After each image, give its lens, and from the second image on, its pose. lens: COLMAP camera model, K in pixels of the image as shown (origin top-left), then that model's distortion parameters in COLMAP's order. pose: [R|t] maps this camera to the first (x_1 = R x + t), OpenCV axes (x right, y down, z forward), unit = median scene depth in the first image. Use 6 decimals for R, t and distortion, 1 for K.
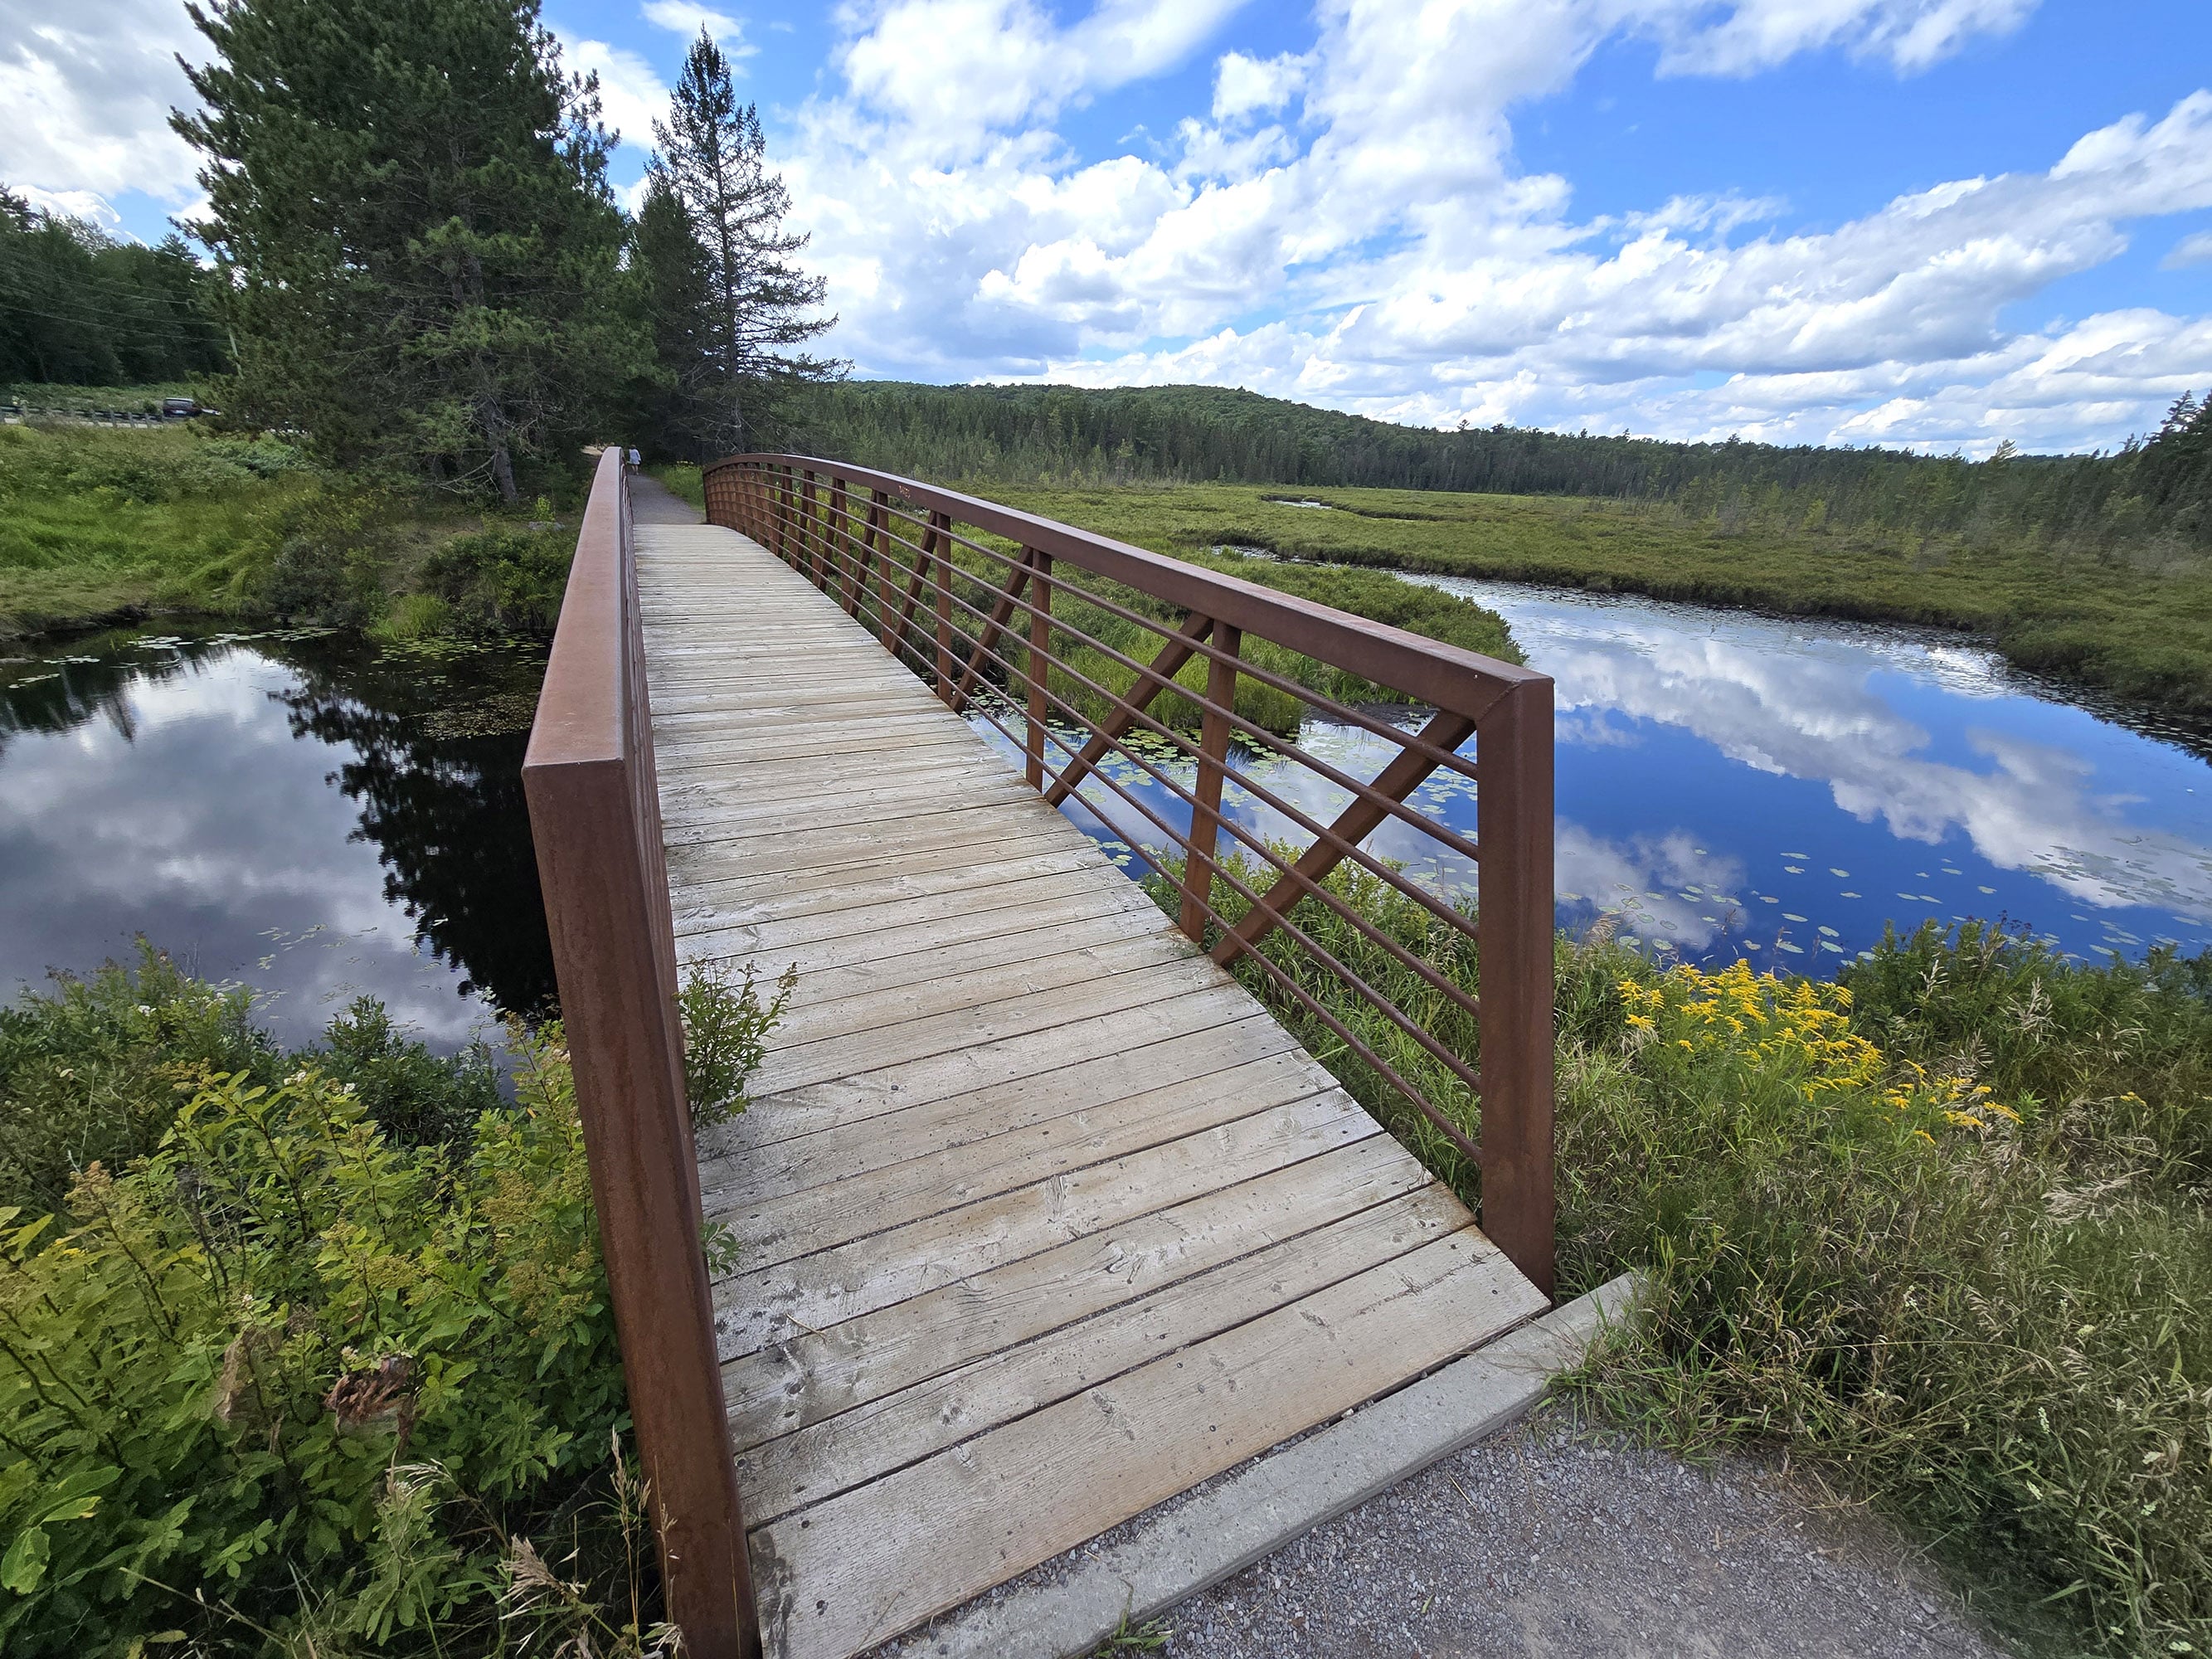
lens RADIAL K [[897.0, 0, 1099.3], [0, 897.0, 830.3], [0, 0, 1]] dist [-0.001692, -0.001170]
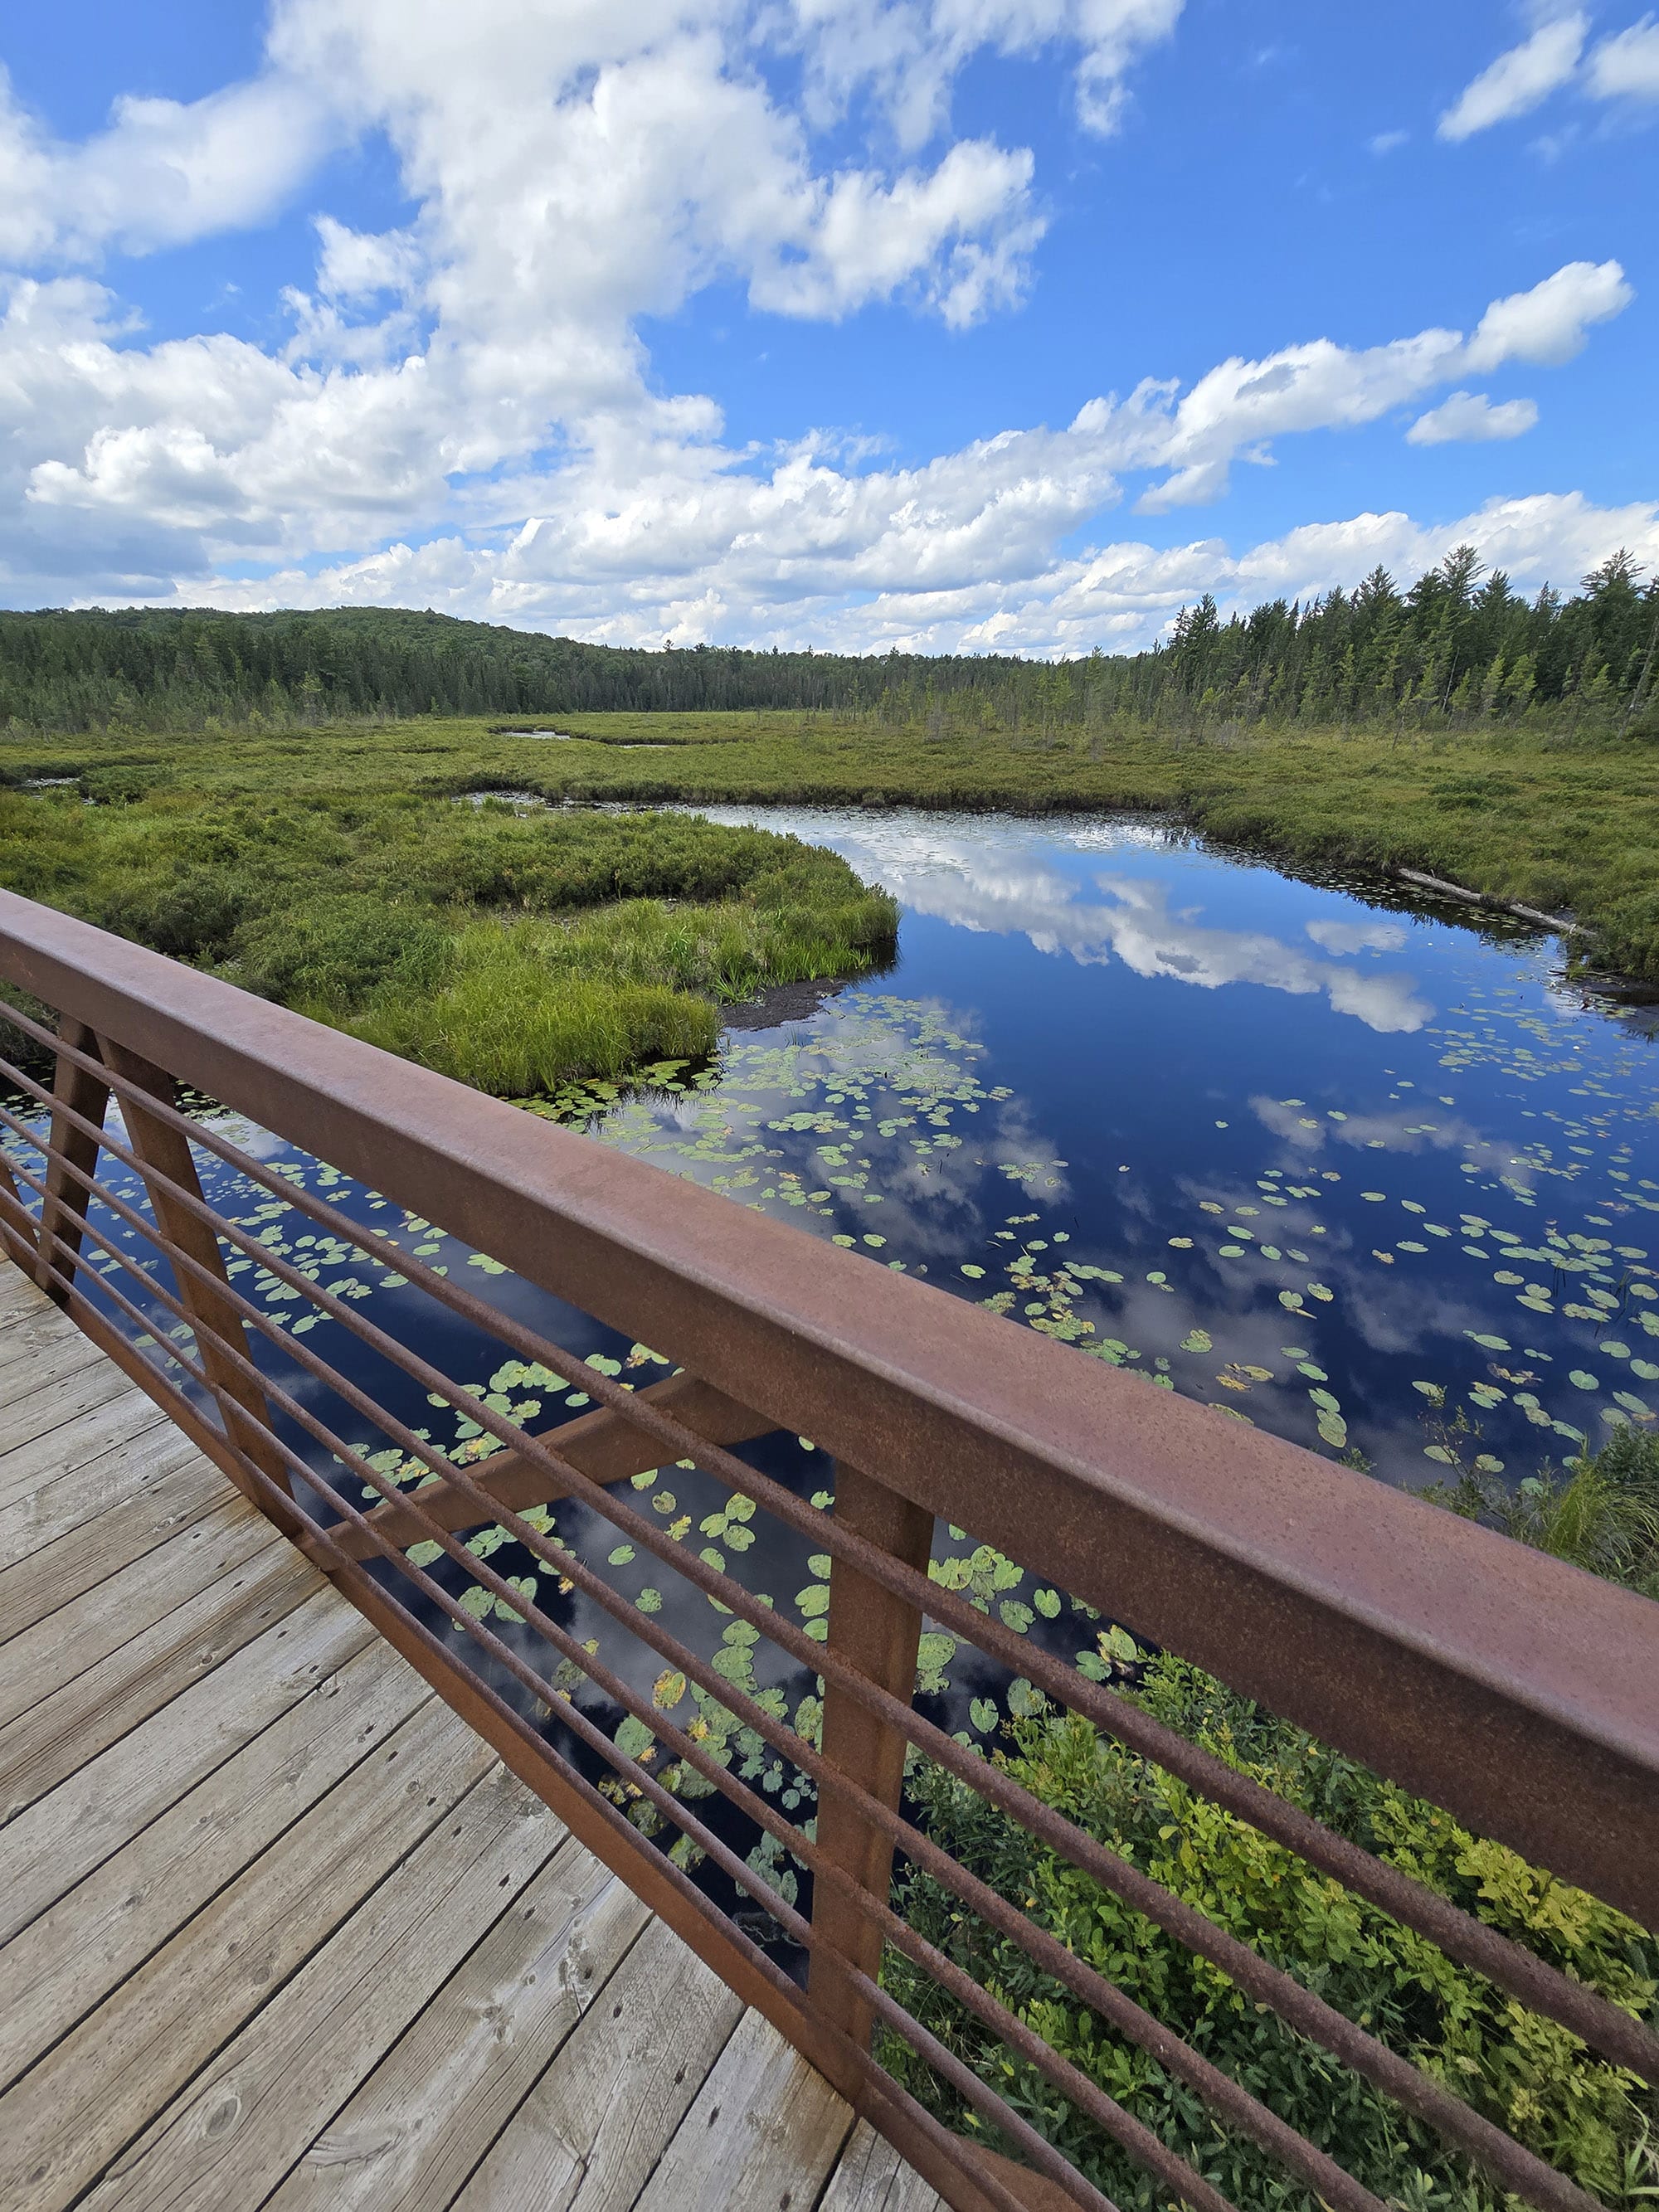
lens RADIAL K [[897.0, 0, 815.6], [0, 897.0, 1098.0], [0, 0, 1]] dist [-0.001692, -0.001170]
pose [[0.875417, -0.237237, 0.421146, -0.030244], [0.219694, 0.971361, 0.090512, -0.087605], [-0.430557, 0.013287, 0.902465, 0.183285]]
